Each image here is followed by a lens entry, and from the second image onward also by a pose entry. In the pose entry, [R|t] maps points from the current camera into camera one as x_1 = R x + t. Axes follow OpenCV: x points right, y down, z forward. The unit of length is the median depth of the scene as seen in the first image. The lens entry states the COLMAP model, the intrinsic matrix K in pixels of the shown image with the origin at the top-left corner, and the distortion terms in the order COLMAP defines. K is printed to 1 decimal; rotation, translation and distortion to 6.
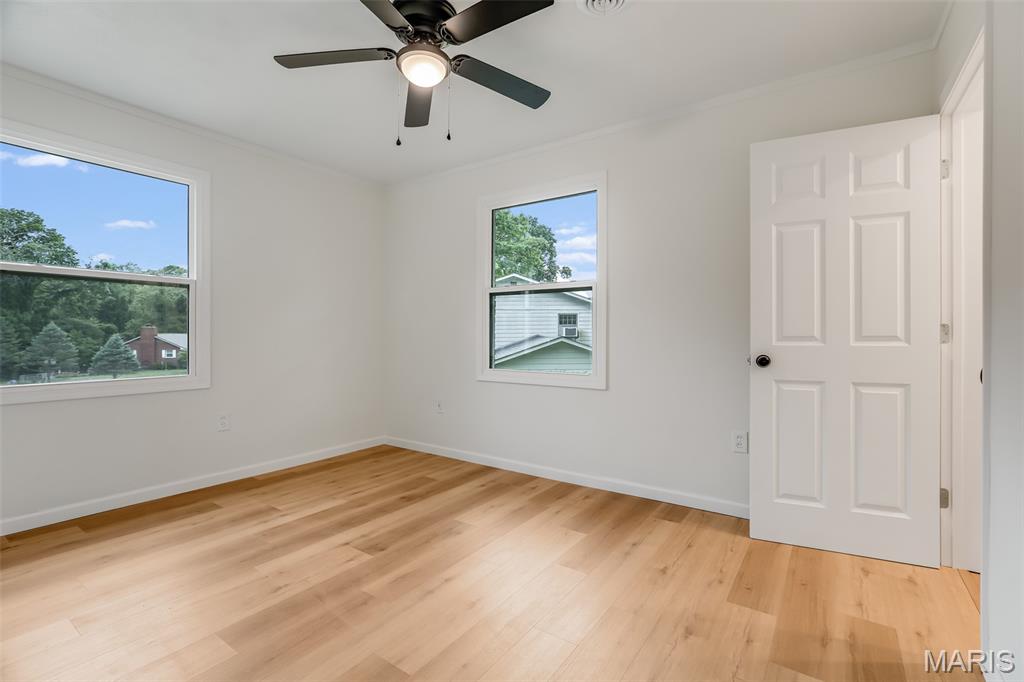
lens RADIAL K [[462.1, 0, 511.3], [0, 462.1, 329.7], [0, 0, 1]] dist [-0.013231, 0.005971]
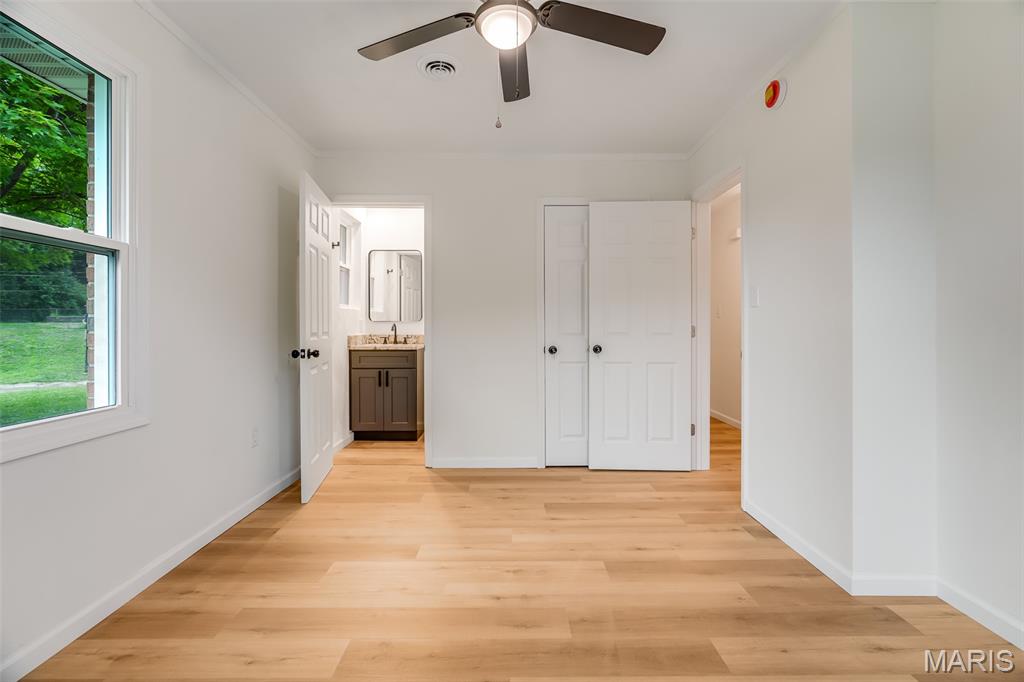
lens RADIAL K [[462.1, 0, 511.3], [0, 462.1, 329.7], [0, 0, 1]] dist [-0.013231, 0.005971]
pose [[-0.567588, -0.006036, 0.823291, -0.909239], [-0.008599, 0.999962, 0.001403, -0.001889], [-0.823268, -0.006283, -0.567618, 1.494624]]
